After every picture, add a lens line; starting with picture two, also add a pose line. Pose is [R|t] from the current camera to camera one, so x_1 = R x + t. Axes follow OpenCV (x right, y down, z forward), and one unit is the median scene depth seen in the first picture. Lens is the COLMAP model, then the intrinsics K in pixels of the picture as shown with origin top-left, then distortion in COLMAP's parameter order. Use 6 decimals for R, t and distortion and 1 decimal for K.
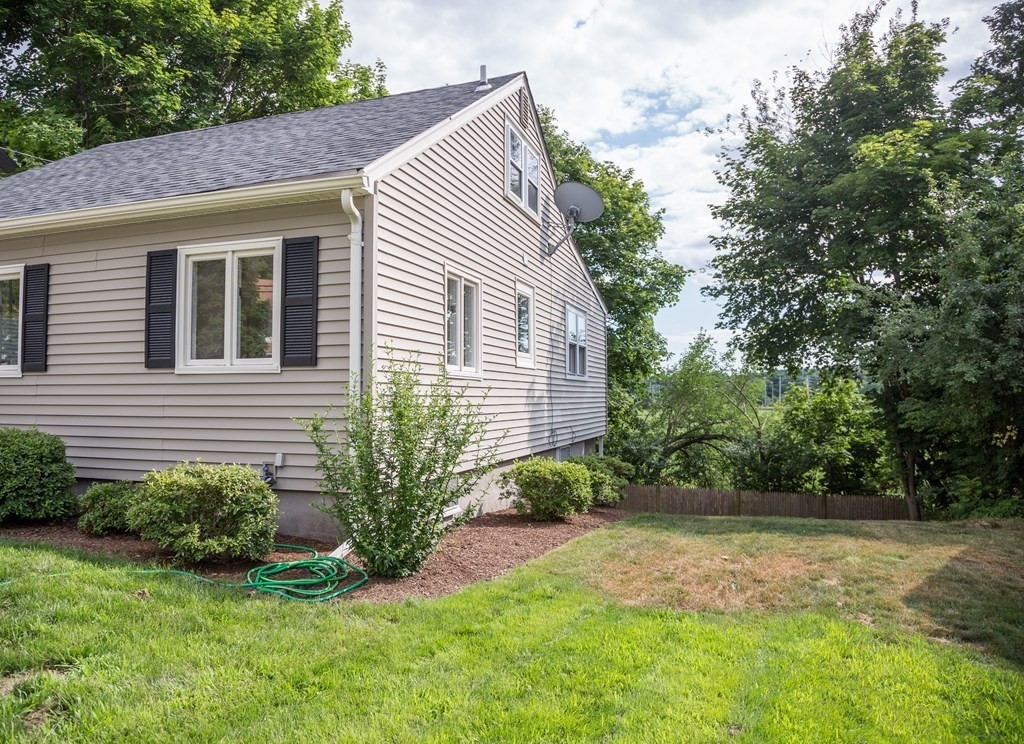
lens RADIAL K [[772.2, 0, 466.2], [0, 772.2, 371.1], [0, 0, 1]] dist [-0.112339, 0.001550]
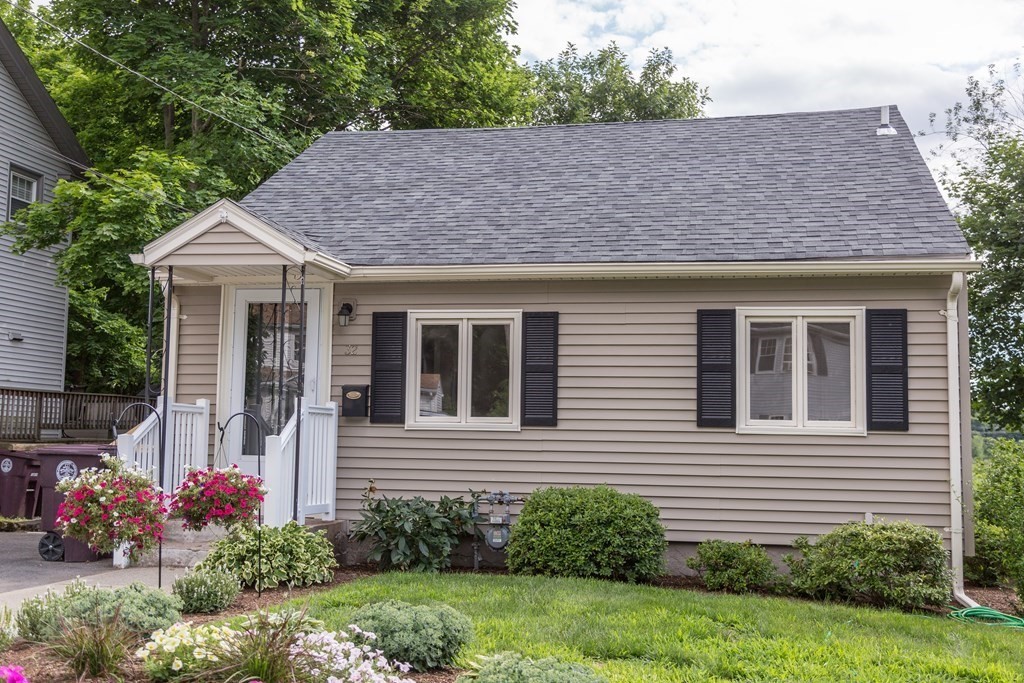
lens RADIAL K [[1124.3, 0, 512.0], [0, 1124.3, 341.5], [0, 0, 1]] dist [0.042656, 0.000037]
pose [[0.986815, 0.031992, 0.158661, -0.621738], [-0.023461, 0.998191, -0.055355, -0.019125], [-0.160145, 0.050903, 0.985780, -0.294764]]
